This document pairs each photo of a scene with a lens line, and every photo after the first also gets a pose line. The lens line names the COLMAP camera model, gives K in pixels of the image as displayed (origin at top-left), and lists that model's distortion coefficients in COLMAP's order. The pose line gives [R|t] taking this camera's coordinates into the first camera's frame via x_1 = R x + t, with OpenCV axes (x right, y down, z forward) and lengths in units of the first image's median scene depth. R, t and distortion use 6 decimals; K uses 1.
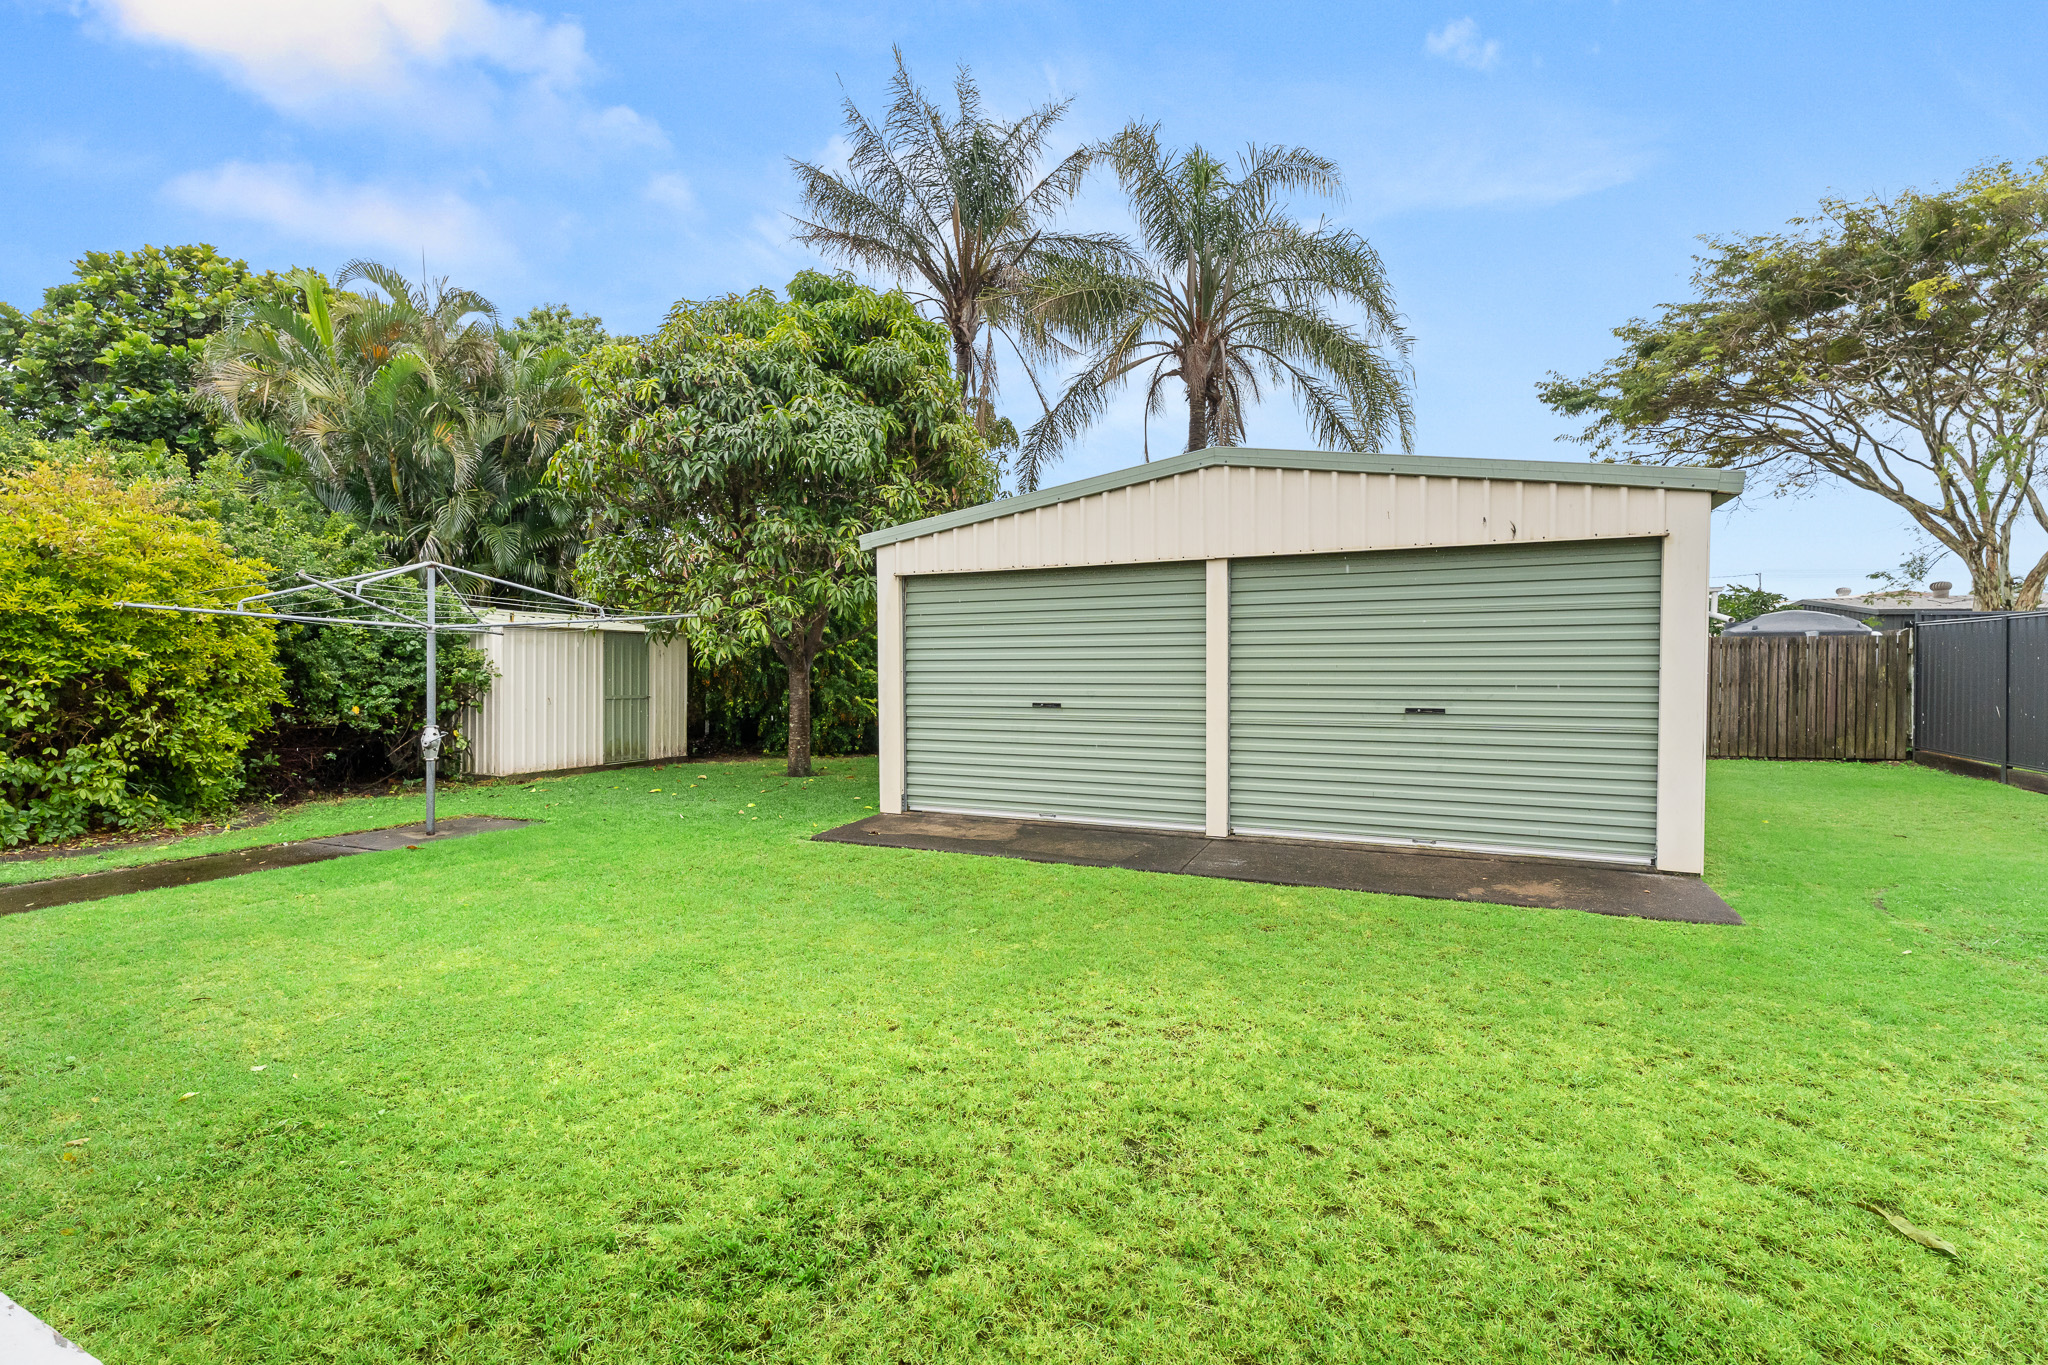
lens RADIAL K [[911.1, 0, 1024.0], [0, 911.1, 682.5], [0, 0, 1]] dist [0.001830, 0.000632]
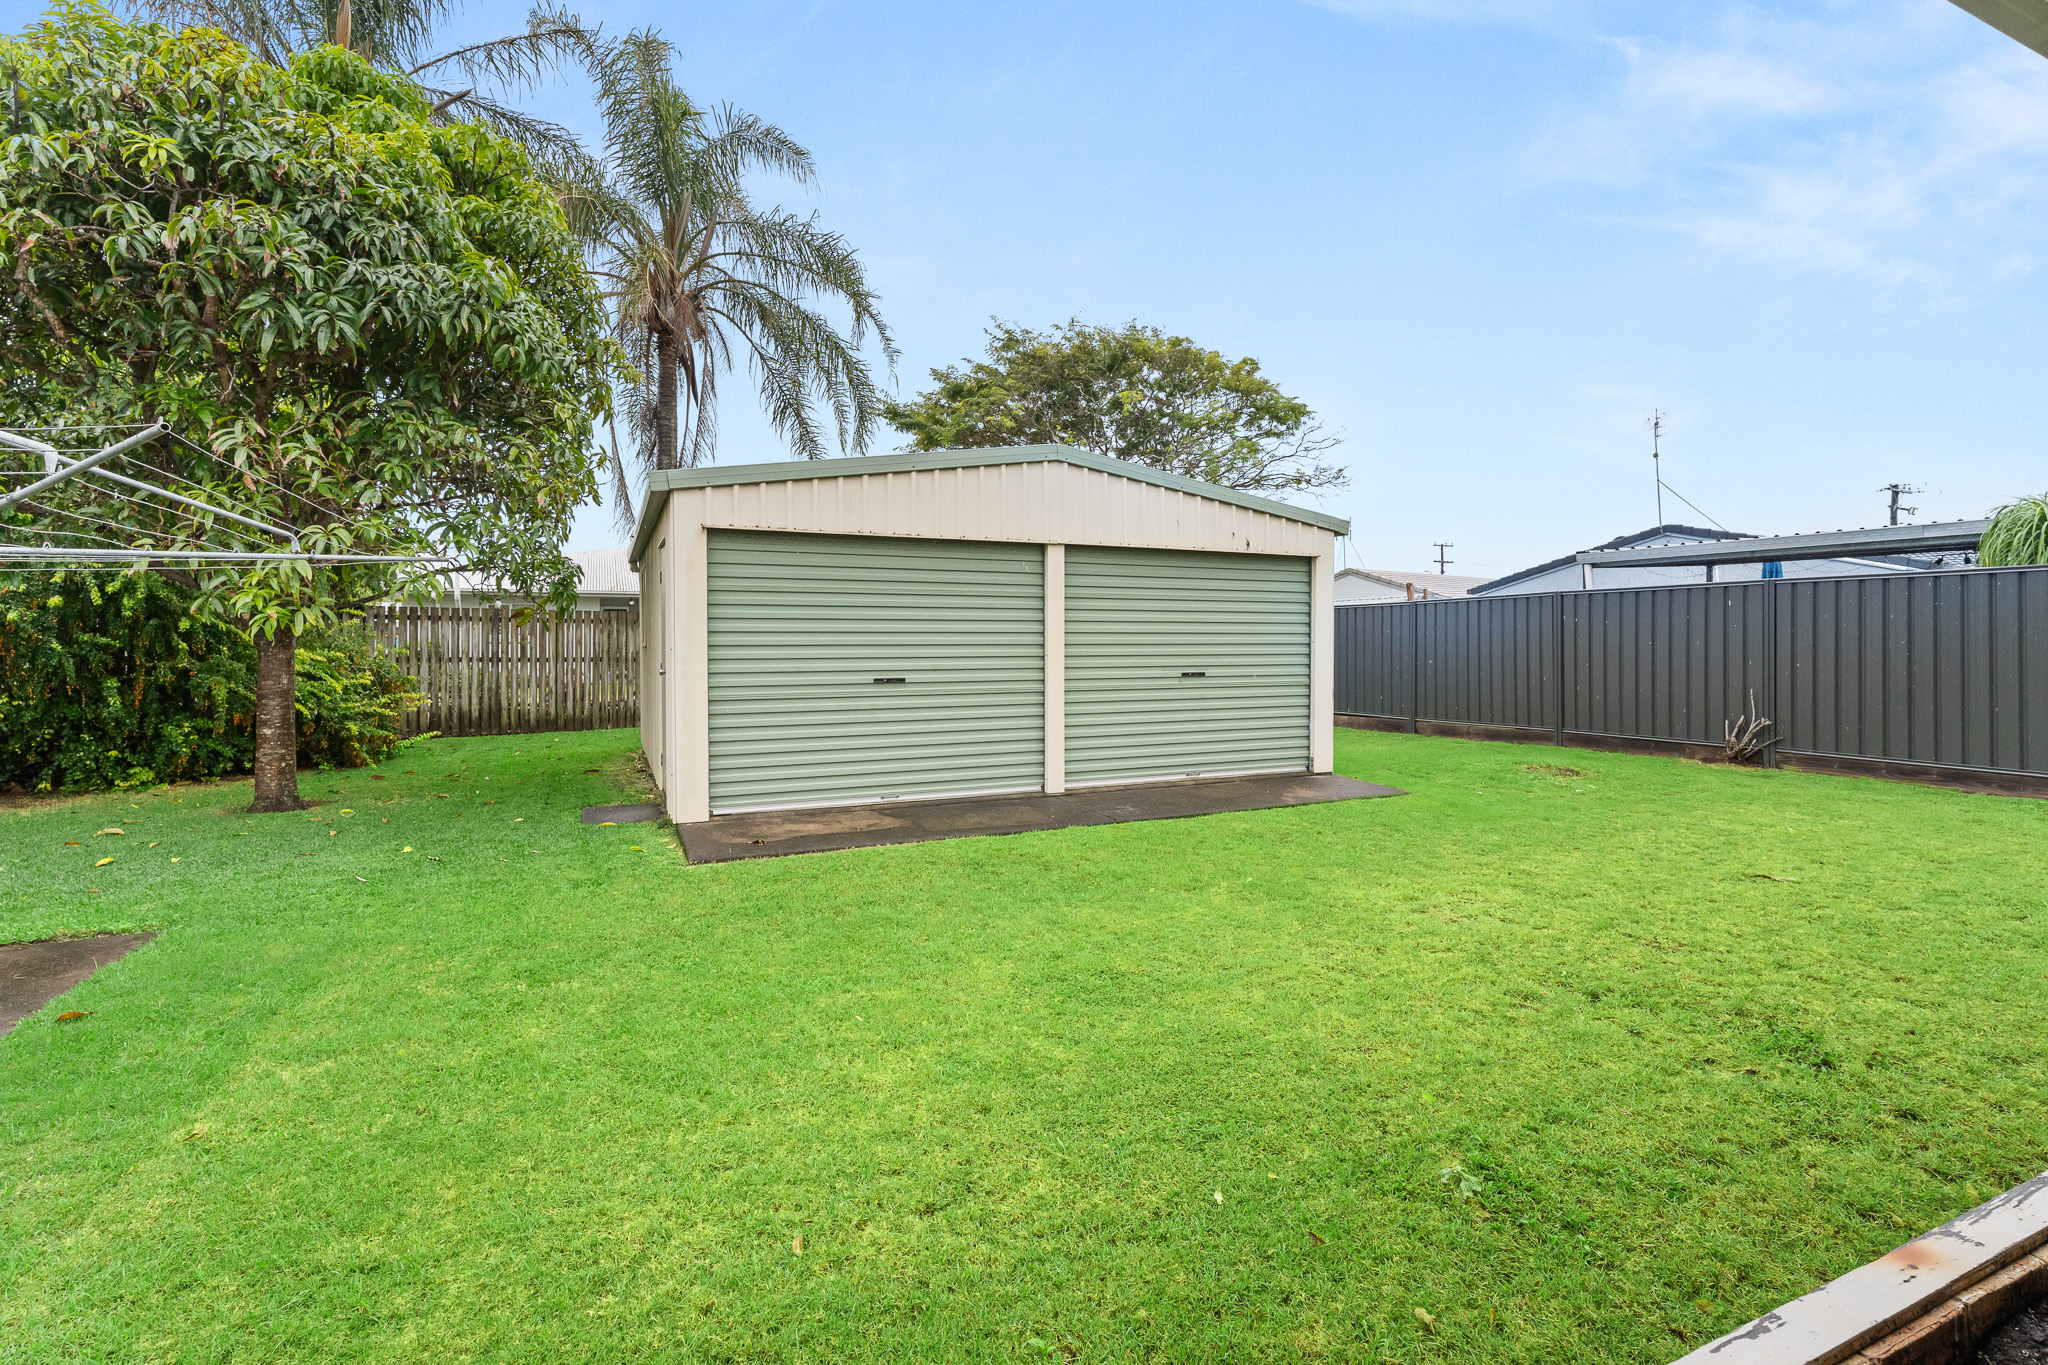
lens RADIAL K [[914.9, 0, 1020.1], [0, 914.9, 661.2], [0, 0, 1]] dist [0.000576, 0.000882]
pose [[0.662378, -0.012579, 0.749064, -0.601427], [0.012476, 0.999906, 0.005759, 0.000845], [-0.749066, 0.005530, 0.662472, 0.264222]]
